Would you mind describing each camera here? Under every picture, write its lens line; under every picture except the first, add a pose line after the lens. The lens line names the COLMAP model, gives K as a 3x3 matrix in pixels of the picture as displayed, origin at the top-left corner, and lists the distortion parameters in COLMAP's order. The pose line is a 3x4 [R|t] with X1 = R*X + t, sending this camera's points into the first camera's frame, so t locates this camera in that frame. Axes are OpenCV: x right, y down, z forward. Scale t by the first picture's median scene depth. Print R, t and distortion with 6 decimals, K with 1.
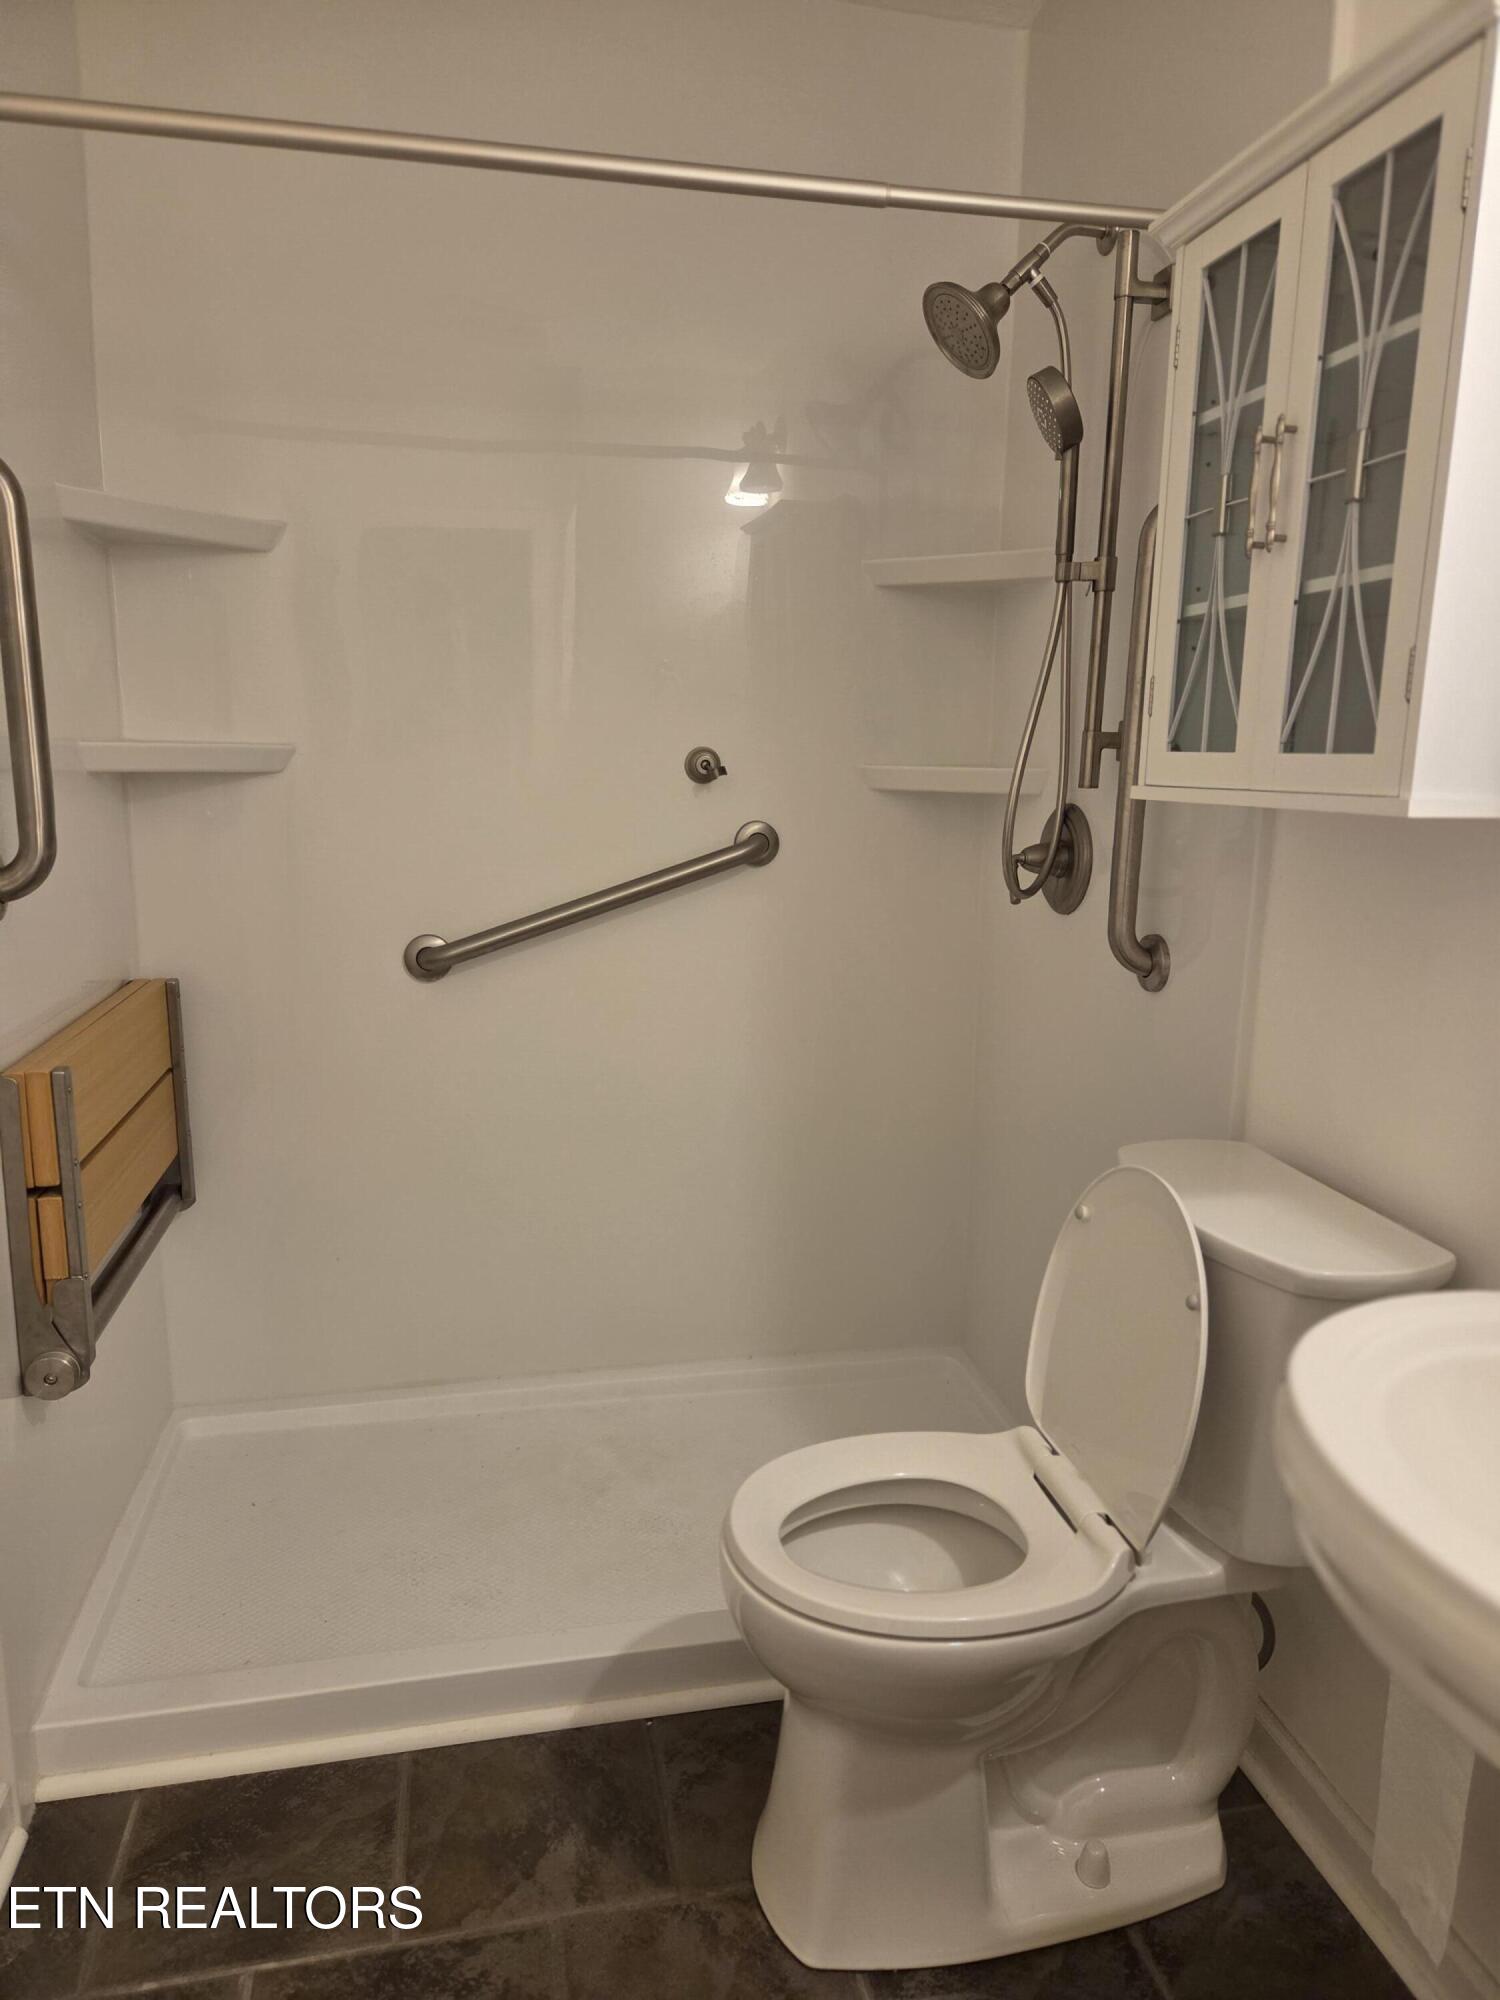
lens RADIAL K [[1344.5, 0, 748.1], [0, 1344.5, 1003.6], [0, 0, 1]] dist [0.046020, -0.008419]
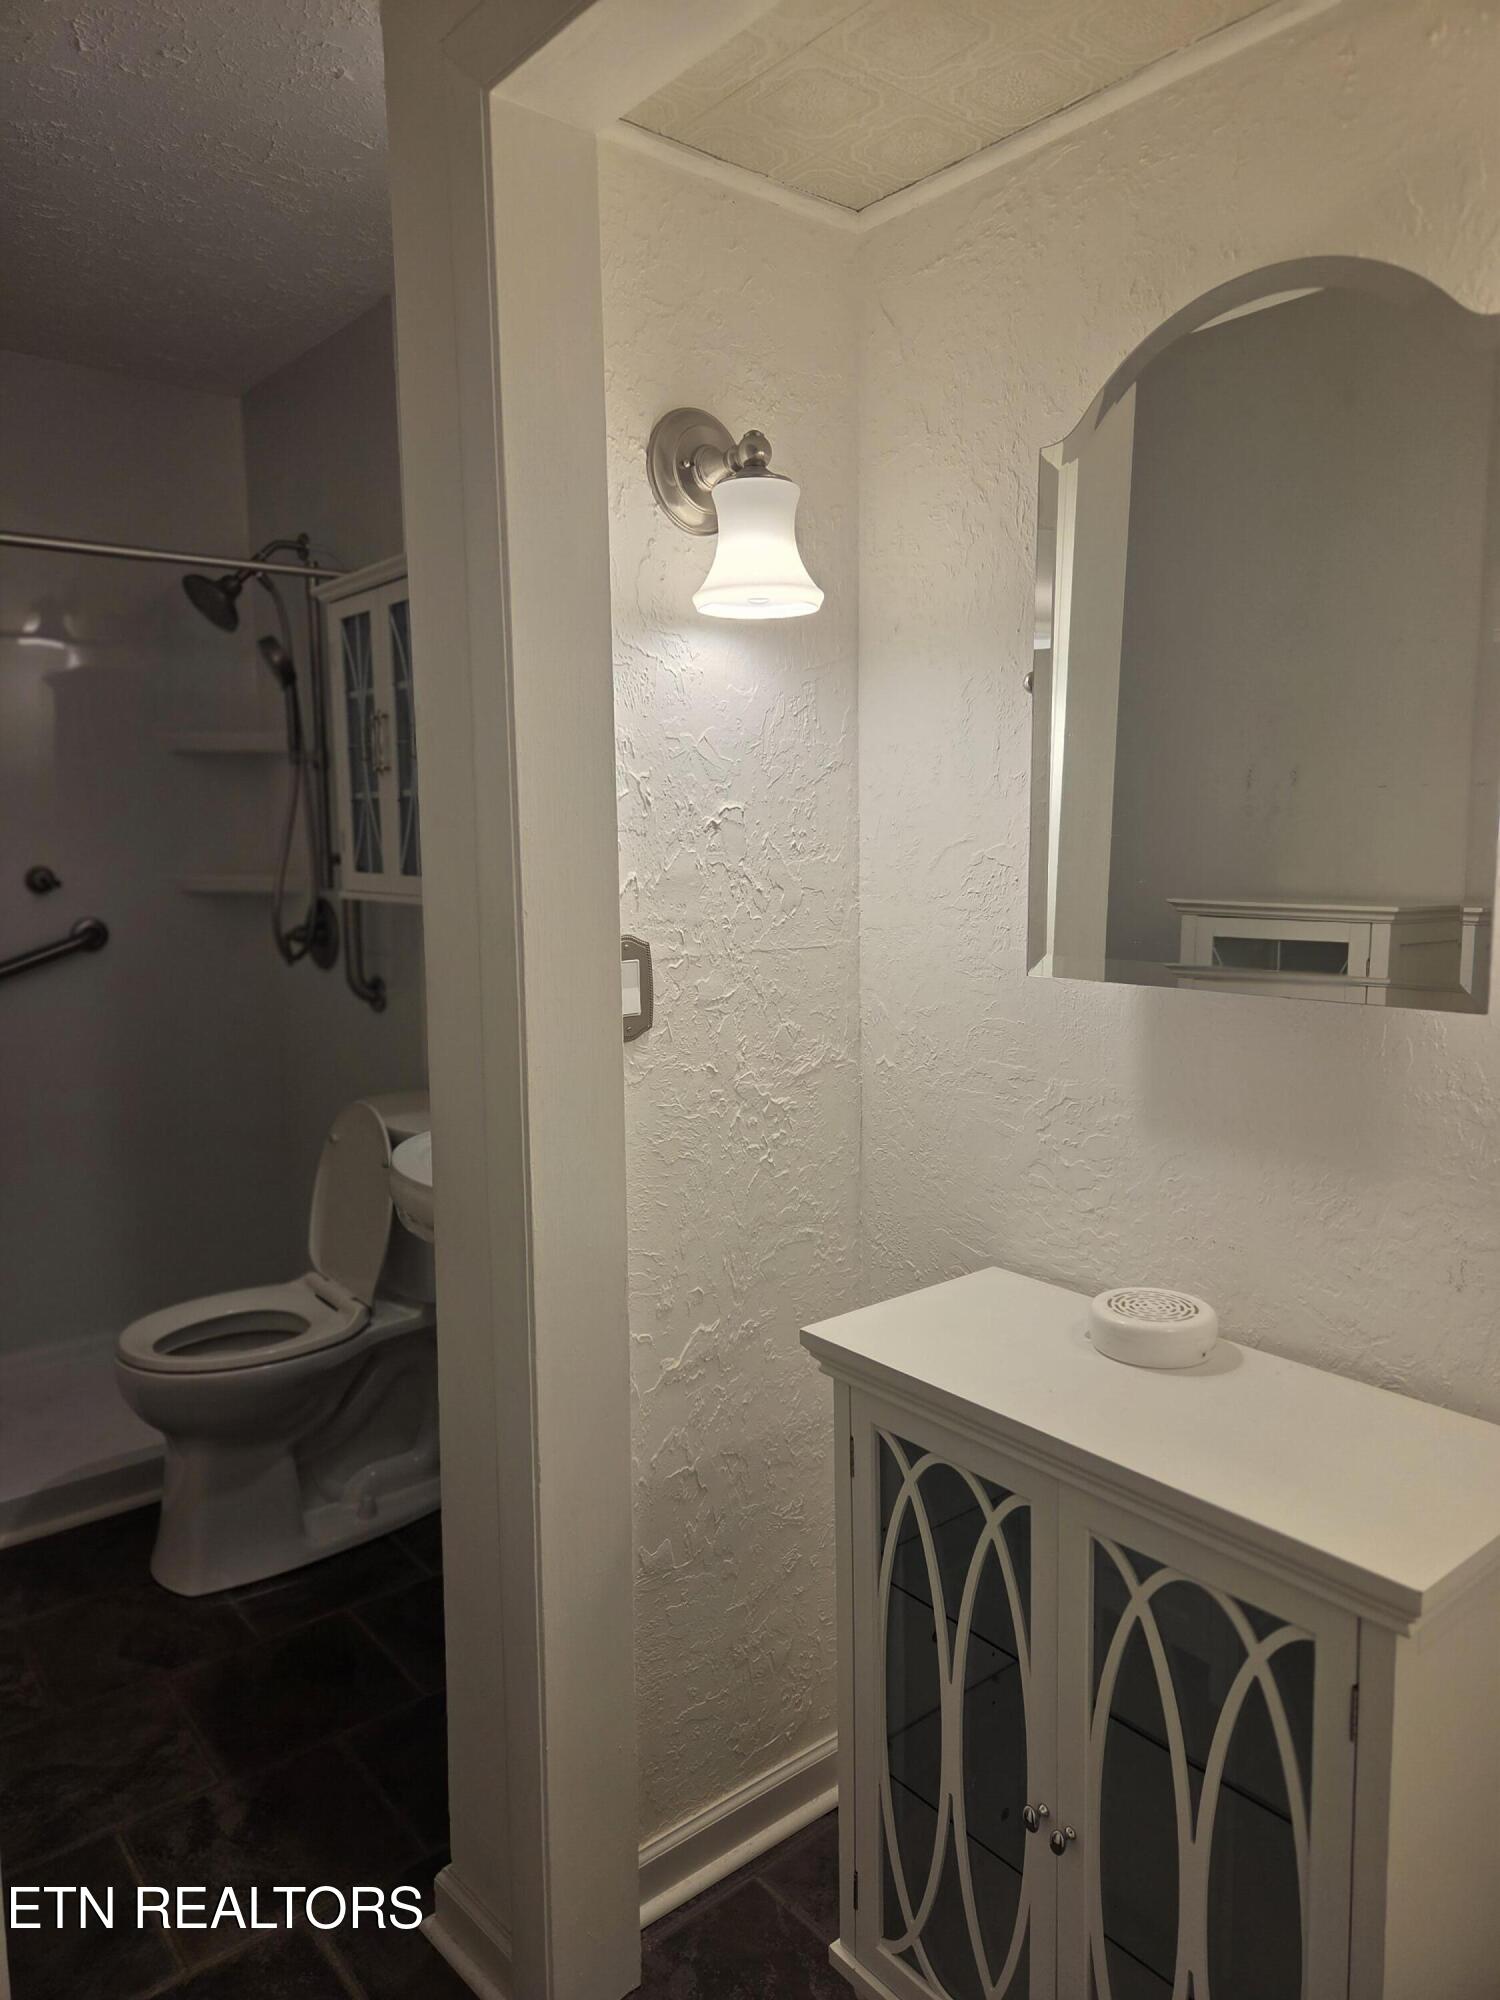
lens RADIAL K [[1344.5, 0, 757.5], [0, 1344.5, 995.8], [0, 0, 1]] dist [0.046020, -0.008419]
pose [[0.885391, -0.079588, 0.457983, -0.039944], [0.106742, 0.993716, -0.033671, 0.077092], [-0.452426, 0.078698, 0.888323, -0.672247]]
